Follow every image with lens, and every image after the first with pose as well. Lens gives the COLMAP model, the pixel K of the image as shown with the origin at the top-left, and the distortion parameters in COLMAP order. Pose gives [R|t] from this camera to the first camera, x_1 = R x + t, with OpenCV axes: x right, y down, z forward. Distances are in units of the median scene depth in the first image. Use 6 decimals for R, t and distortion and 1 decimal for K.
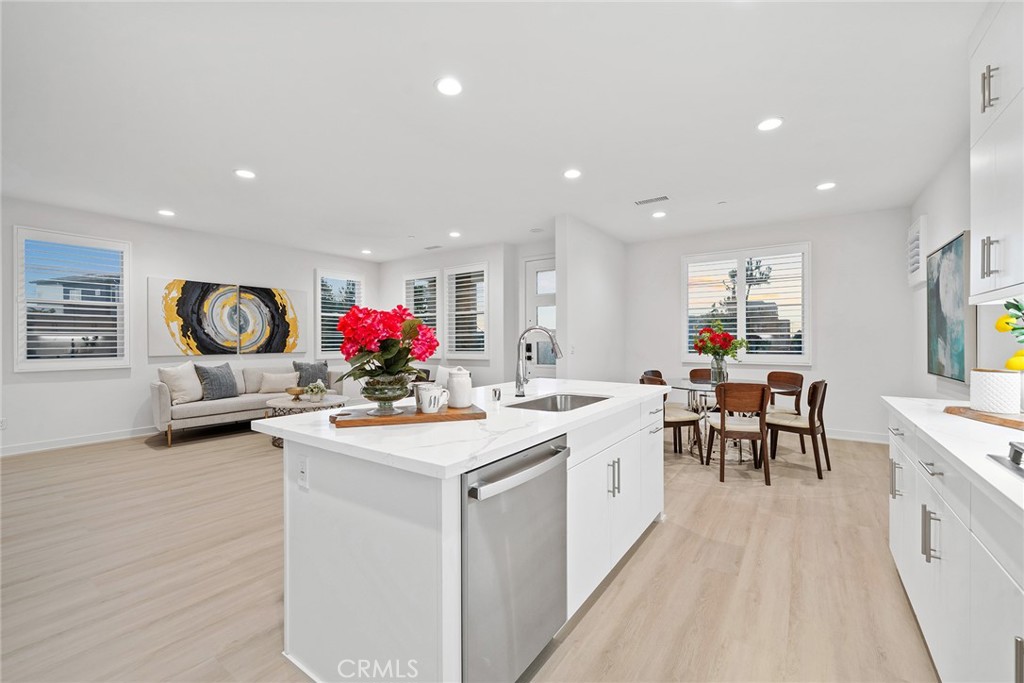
lens RADIAL K [[406.8, 0, 511.5], [0, 406.8, 341.0], [0, 0, 1]] dist [-0.003121, 0.000170]
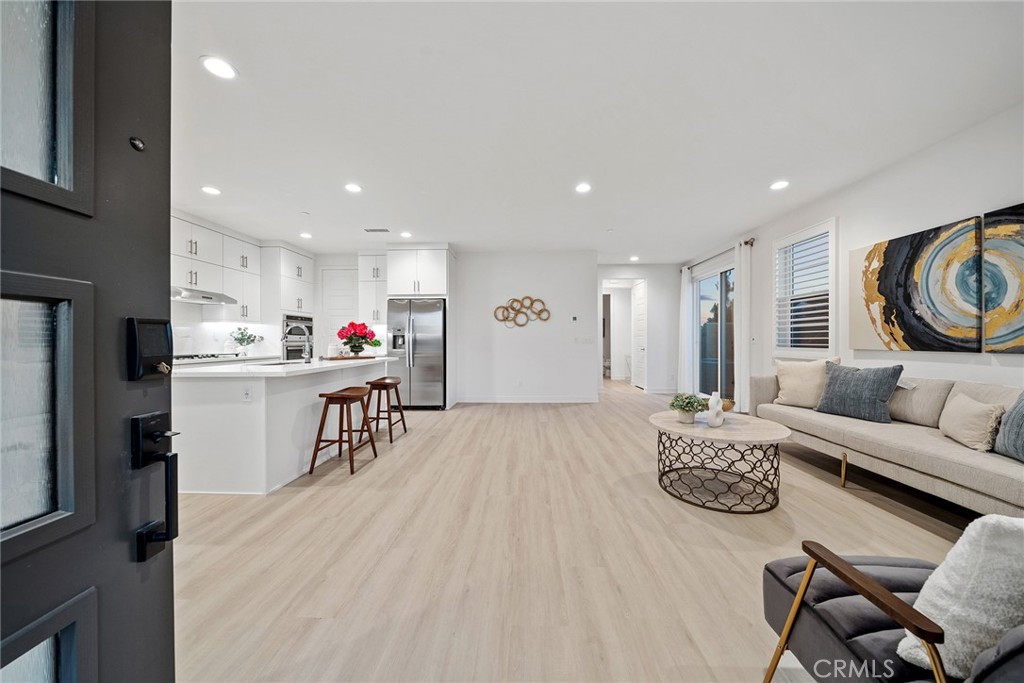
lens RADIAL K [[348.7, 0, 514.4], [0, 348.7, 342.0], [0, 0, 1]] dist [-0.009700, -0.000025]
pose [[-0.839289, 0.006147, -0.543651, 0.036396], [0.002404, 0.999968, 0.007596, 0.014642], [0.543680, 0.005069, -0.839277, 1.087768]]
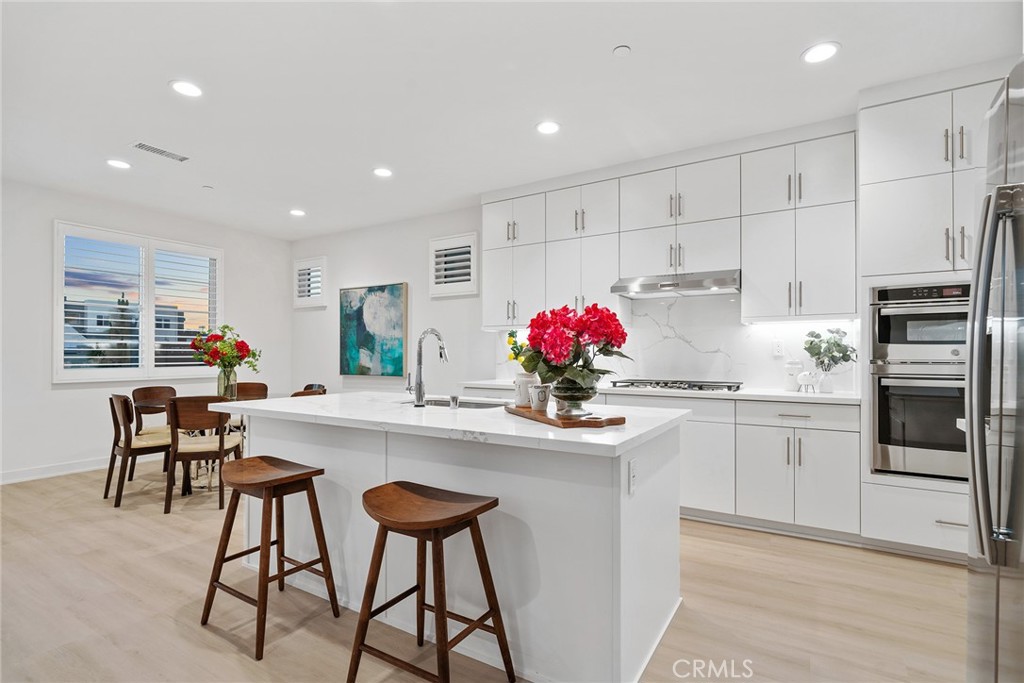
lens RADIAL K [[493.6, 0, 515.2], [0, 493.6, 348.9], [0, 0, 1]] dist [0.001907, 0.001379]
pose [[-0.051754, 0.014625, 0.998553, -0.415804], [0.001871, 0.999892, -0.014548, 0.011401], [-0.998658, 0.001115, -0.051776, 0.335820]]
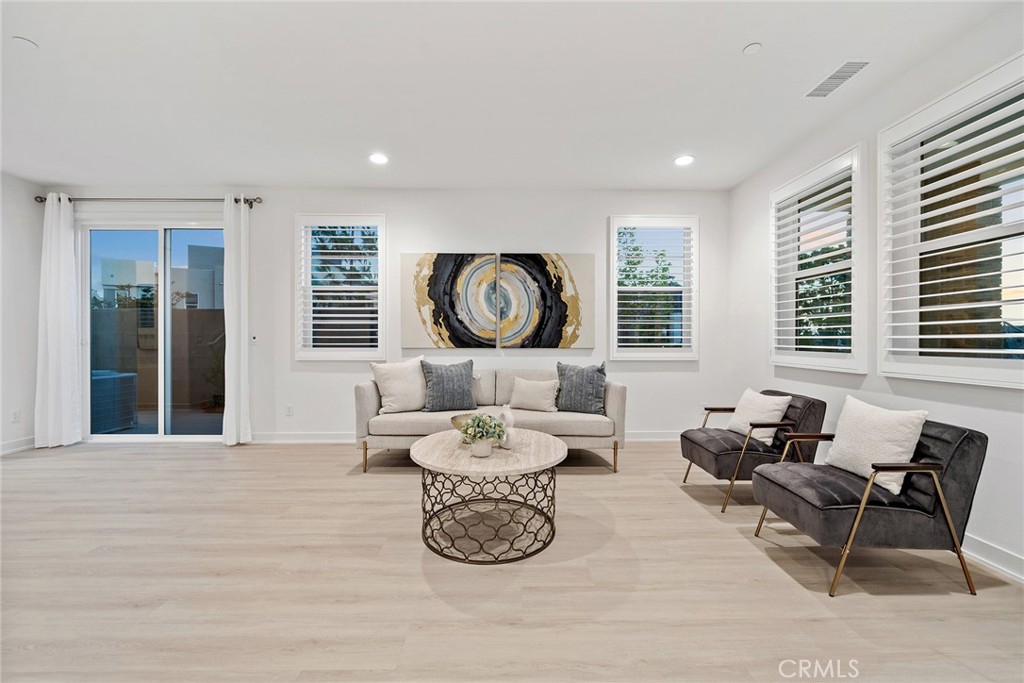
lens RADIAL K [[406.8, 0, 515.5], [0, 406.8, 334.6], [0, 0, 1]] dist [-0.003121, 0.000170]
pose [[0.584274, -0.002382, -0.811553, -0.070452], [-0.004645, 0.999970, -0.006279, 0.012568], [0.811543, 0.007438, 0.584245, 0.630019]]
